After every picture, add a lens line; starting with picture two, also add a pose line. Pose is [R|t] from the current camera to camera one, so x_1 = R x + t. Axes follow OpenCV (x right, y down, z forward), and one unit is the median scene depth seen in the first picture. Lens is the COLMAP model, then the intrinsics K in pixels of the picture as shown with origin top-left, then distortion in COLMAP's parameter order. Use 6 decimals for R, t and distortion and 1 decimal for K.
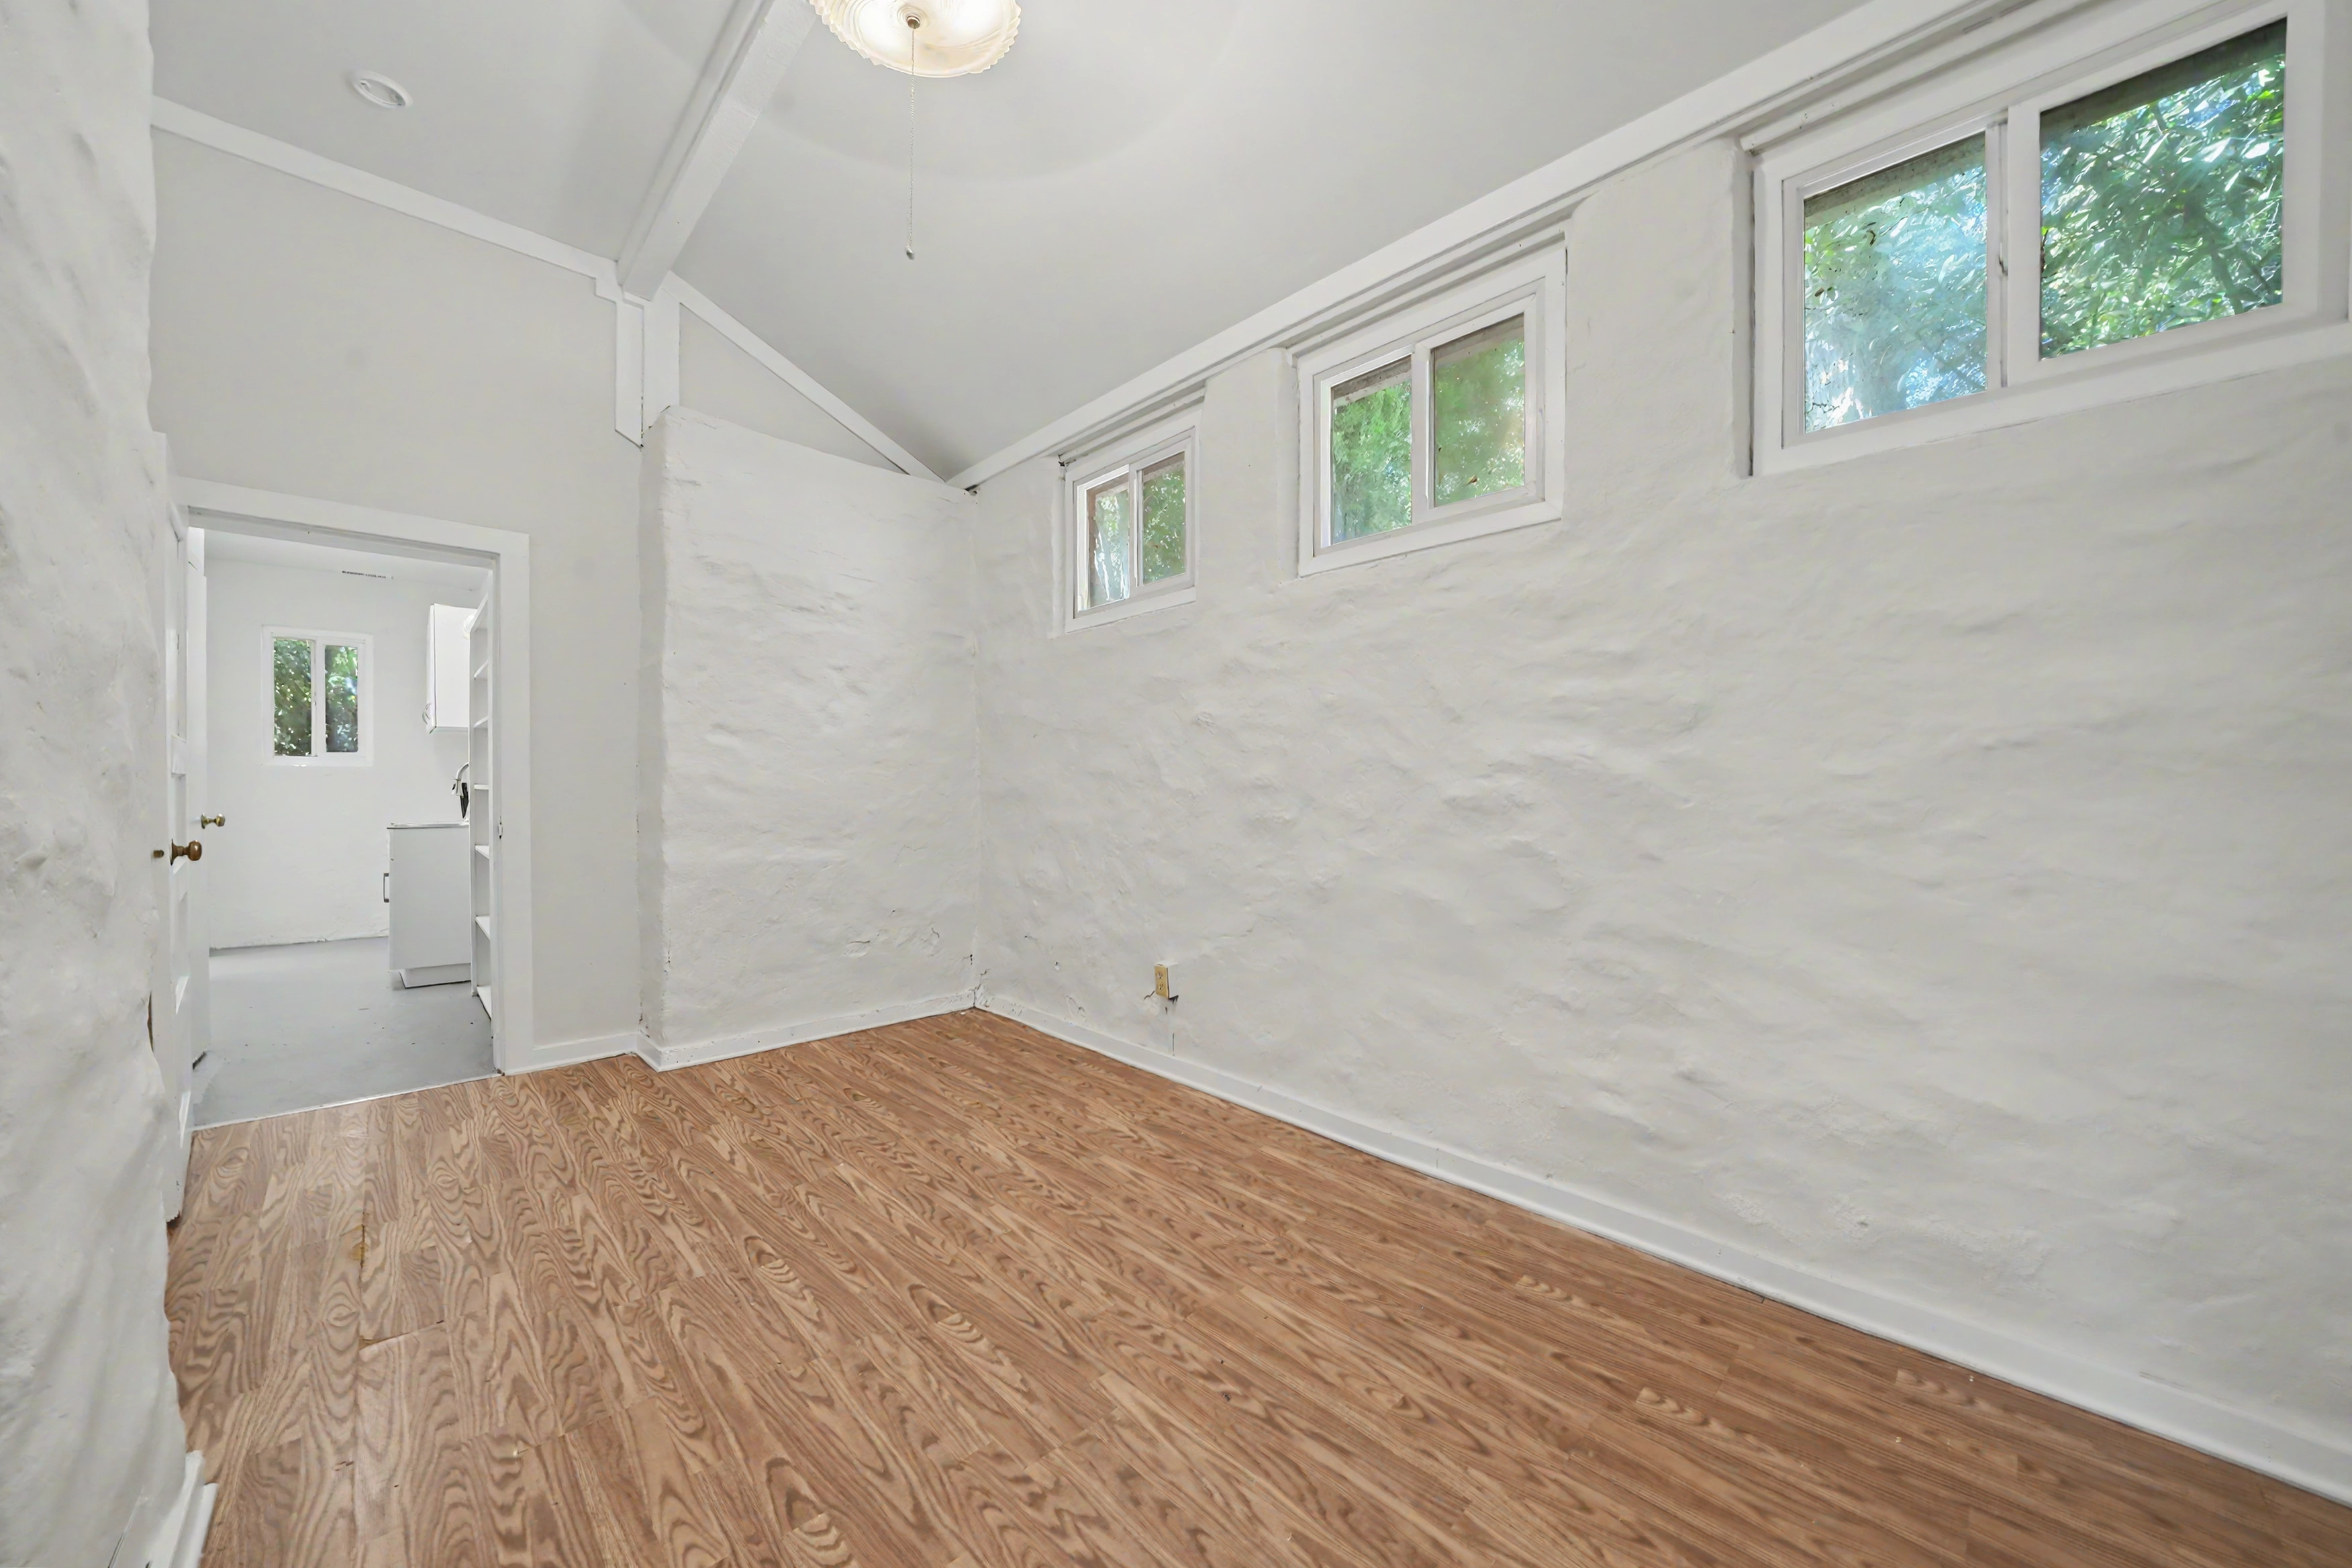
lens RADIAL K [[837.1, 0, 1156.9], [0, 837.1, 794.0], [0, 0, 1]] dist [-0.015080, -0.000090]
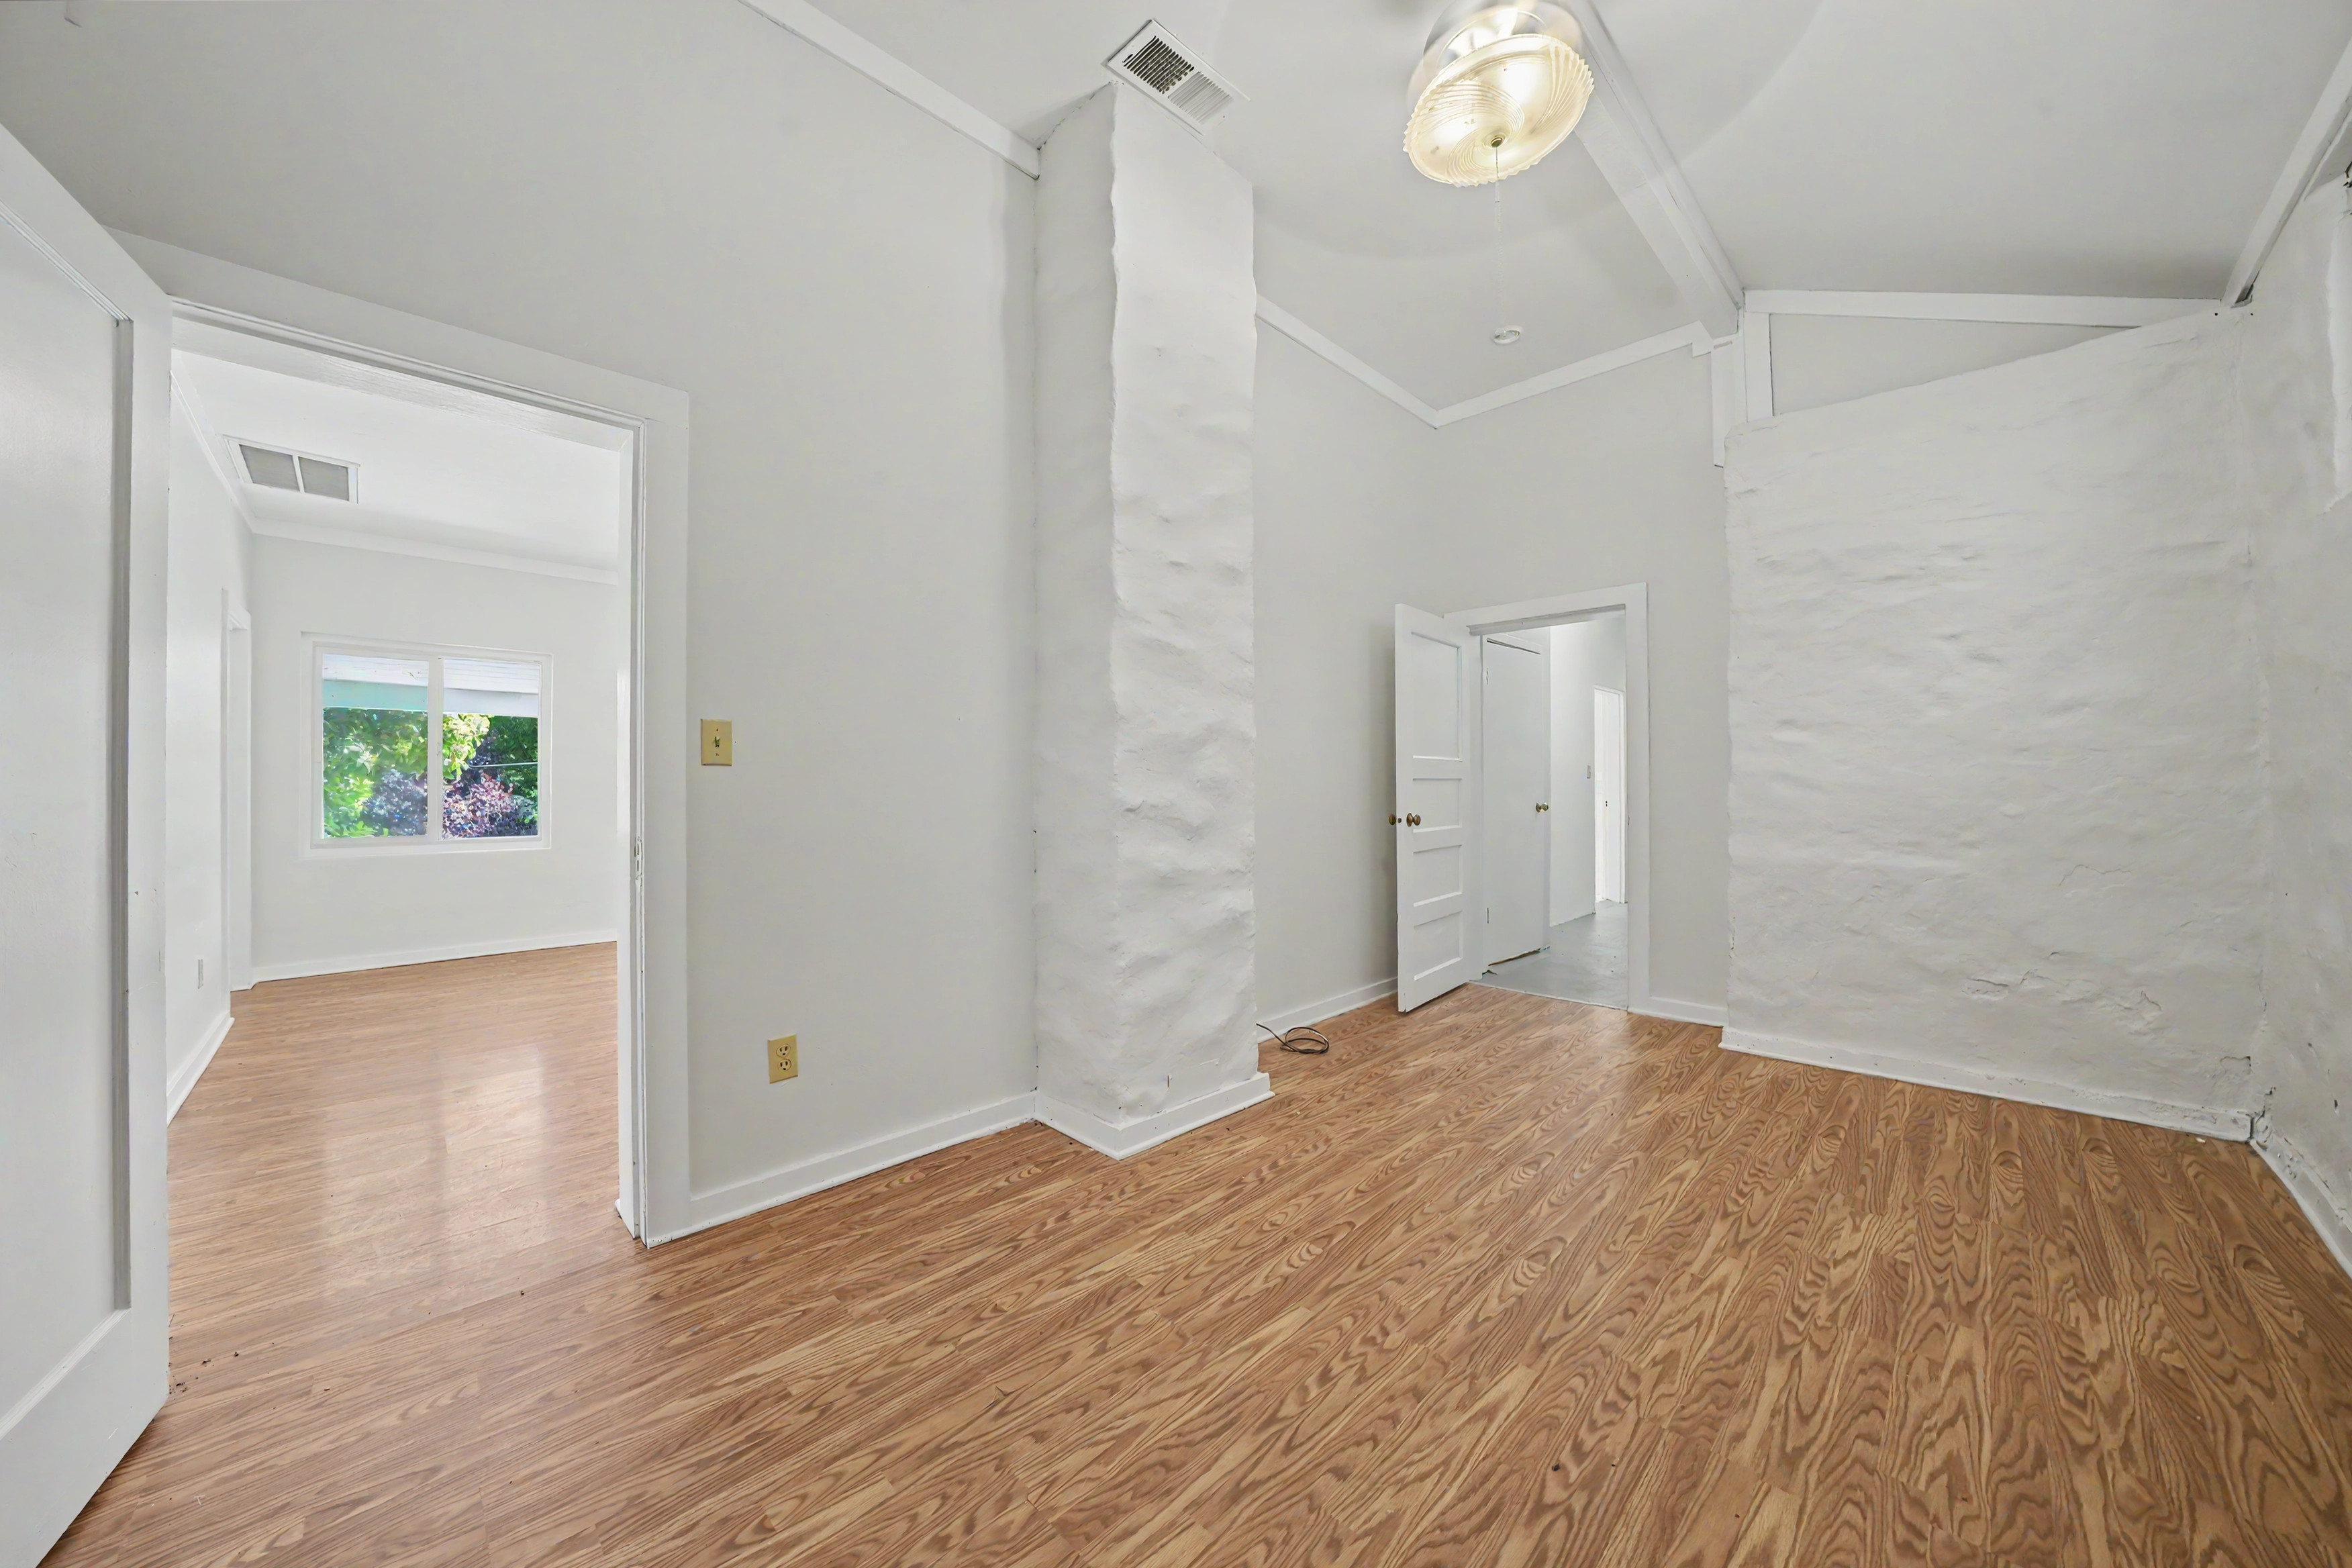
lens RADIAL K [[819.3, 0, 1176.0], [0, 819.3, 784.0], [0, 0, 1]] dist [-0.028041, 0.004212]
pose [[0.022235, -0.005513, -0.999738, 0.612689], [-0.005425, 0.999969, -0.005635, 0.001927], [0.999738, 0.005549, 0.022204, 0.374260]]
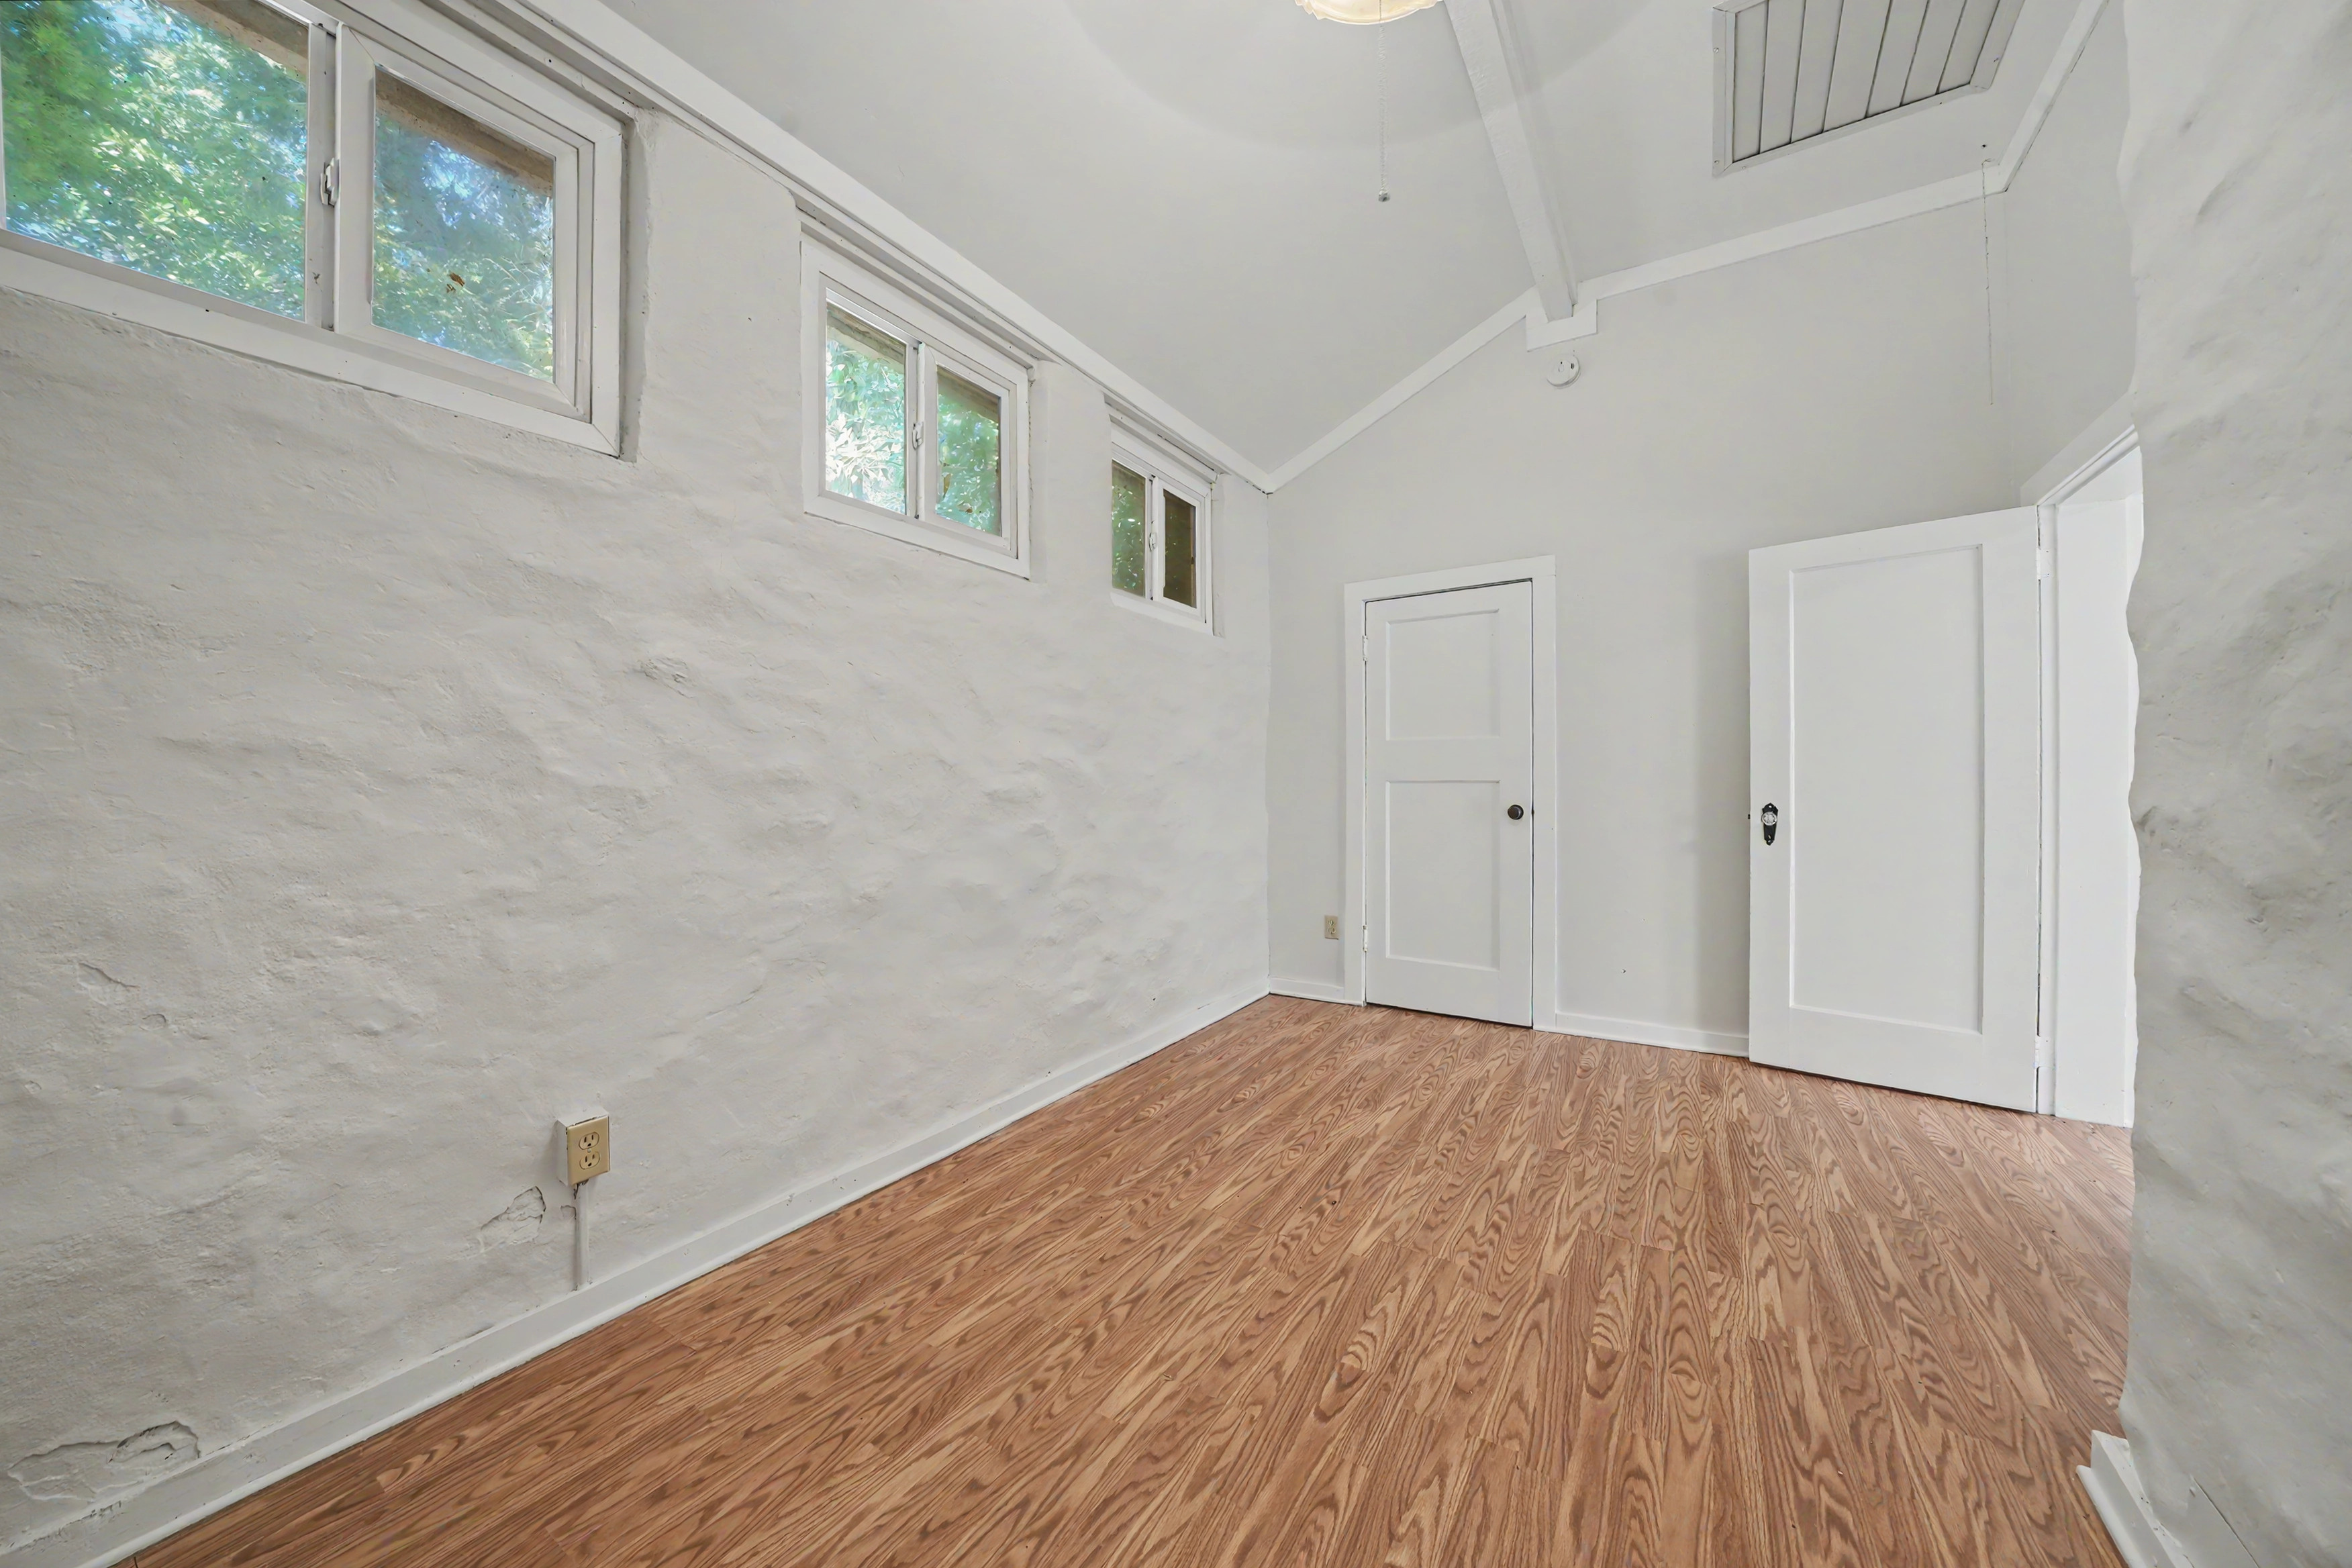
lens RADIAL K [[819.3, 0, 1176.0], [0, 819.3, 784.0], [0, 0, 1]] dist [-0.028041, 0.004212]
pose [[-0.249022, -0.001151, 0.968497, -0.795257], [0.012771, 0.999908, 0.004472, -0.006685], [-0.968414, 0.013482, -0.248985, 1.053956]]
